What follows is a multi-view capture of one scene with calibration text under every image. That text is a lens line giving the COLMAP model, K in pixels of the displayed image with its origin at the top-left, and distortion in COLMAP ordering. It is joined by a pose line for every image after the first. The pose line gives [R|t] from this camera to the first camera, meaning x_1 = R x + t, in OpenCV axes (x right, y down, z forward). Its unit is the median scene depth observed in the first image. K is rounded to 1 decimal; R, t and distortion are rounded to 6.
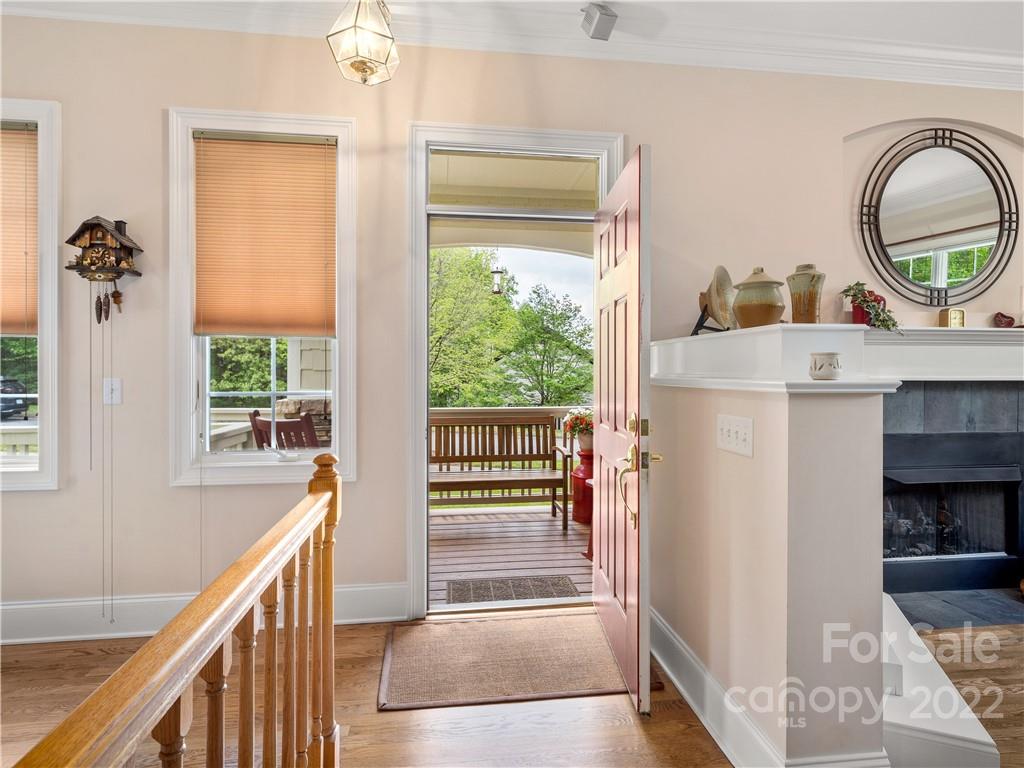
lens RADIAL K [[553.1, 0, 512.8], [0, 553.1, 376.4], [0, 0, 1]] dist [0.001510, -0.000253]
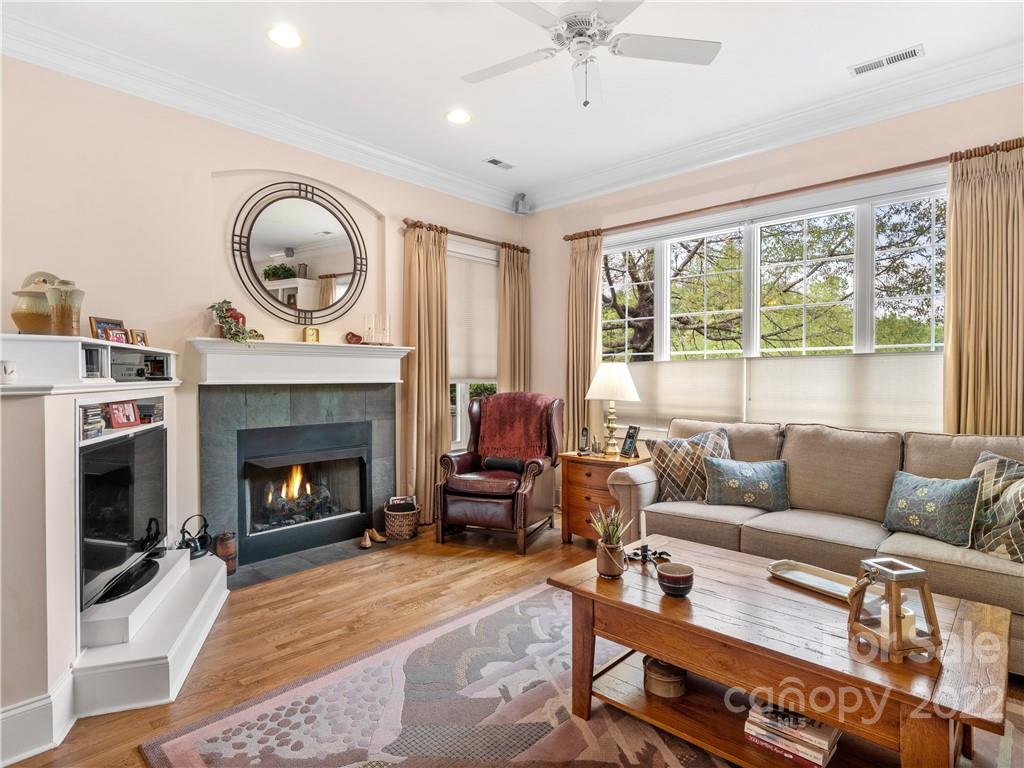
lens RADIAL K [[553.1, 0, 512.7], [0, 553.1, 384.0], [0, 0, 1]] dist [0.001510, -0.000253]
pose [[0.767061, -0.010643, 0.641486, 0.325473], [0.007903, 0.999943, 0.007140, 0.003251], [-0.641525, -0.000407, 0.767102, -0.272688]]
